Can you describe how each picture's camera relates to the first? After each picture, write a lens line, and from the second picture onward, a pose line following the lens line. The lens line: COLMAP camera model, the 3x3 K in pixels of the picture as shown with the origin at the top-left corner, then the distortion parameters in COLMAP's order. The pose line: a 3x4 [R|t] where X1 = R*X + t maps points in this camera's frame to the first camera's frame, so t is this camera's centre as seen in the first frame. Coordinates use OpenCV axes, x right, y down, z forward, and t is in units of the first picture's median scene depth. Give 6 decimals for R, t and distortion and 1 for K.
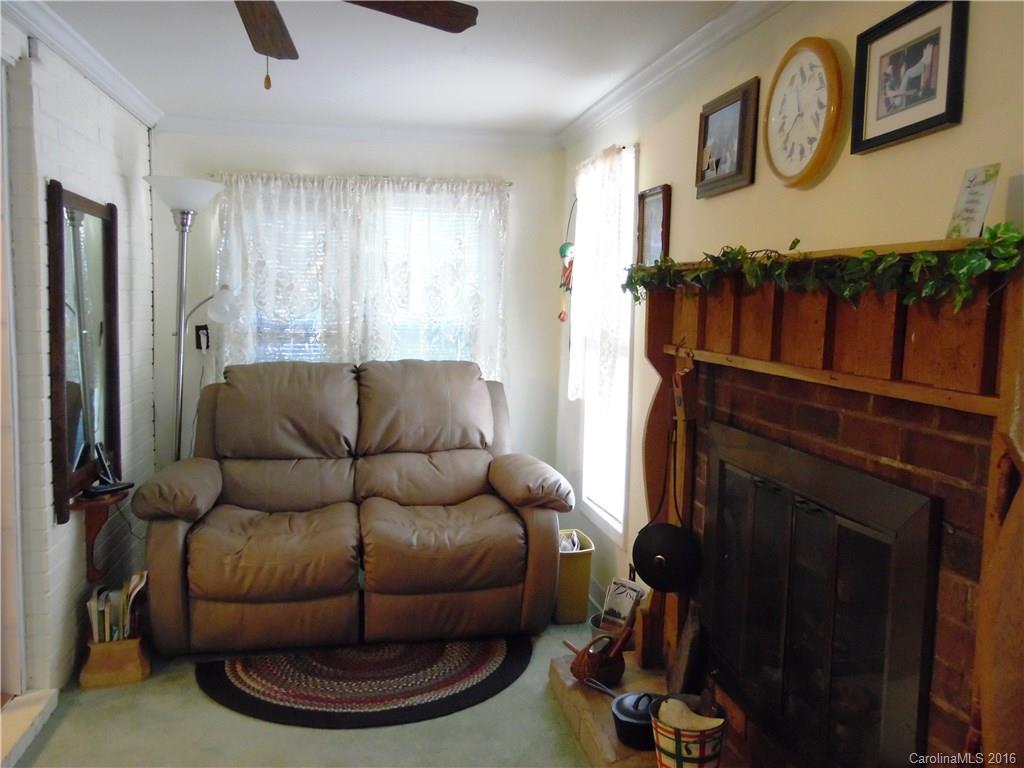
lens RADIAL K [[817.6, 0, 512.1], [0, 817.6, 382.3], [0, 0, 1]] dist [-0.001526, -0.000484]
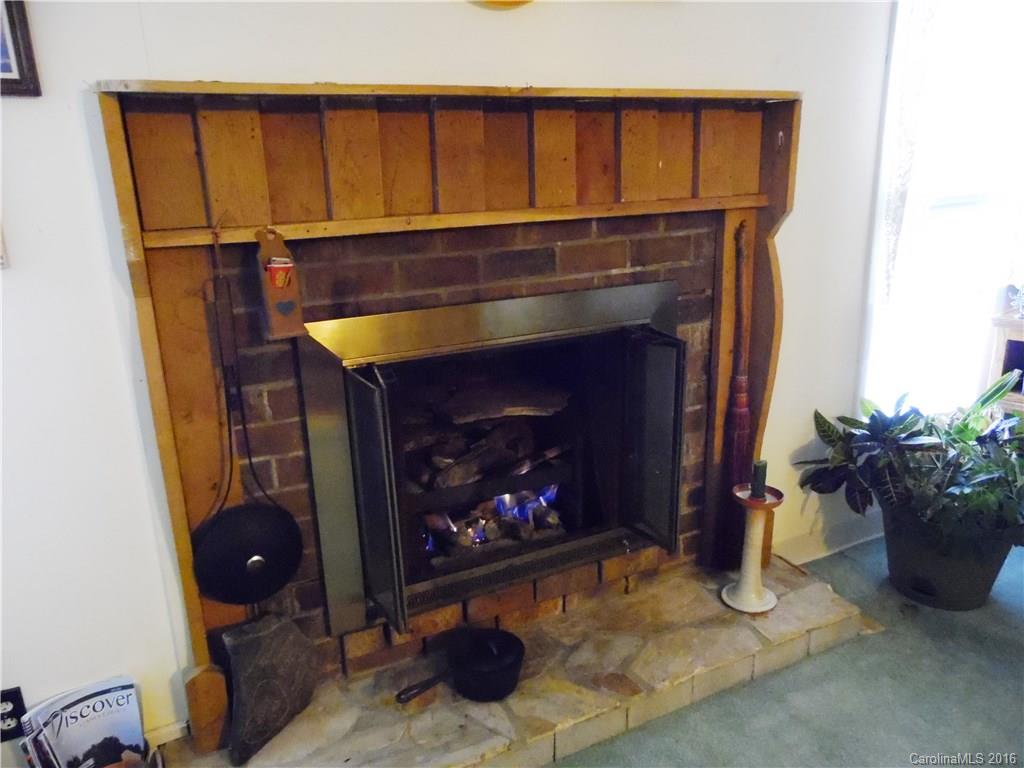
lens RADIAL K [[757.1, 0, 512.9], [0, 757.1, 382.4], [0, 0, 1]] dist [-0.023890, 0.026389]
pose [[-0.279318, -0.318897, 0.905697, -0.581486], [0.102491, 0.927948, 0.358340, -0.172505], [-0.954713, 0.192916, -0.226509, 1.444639]]
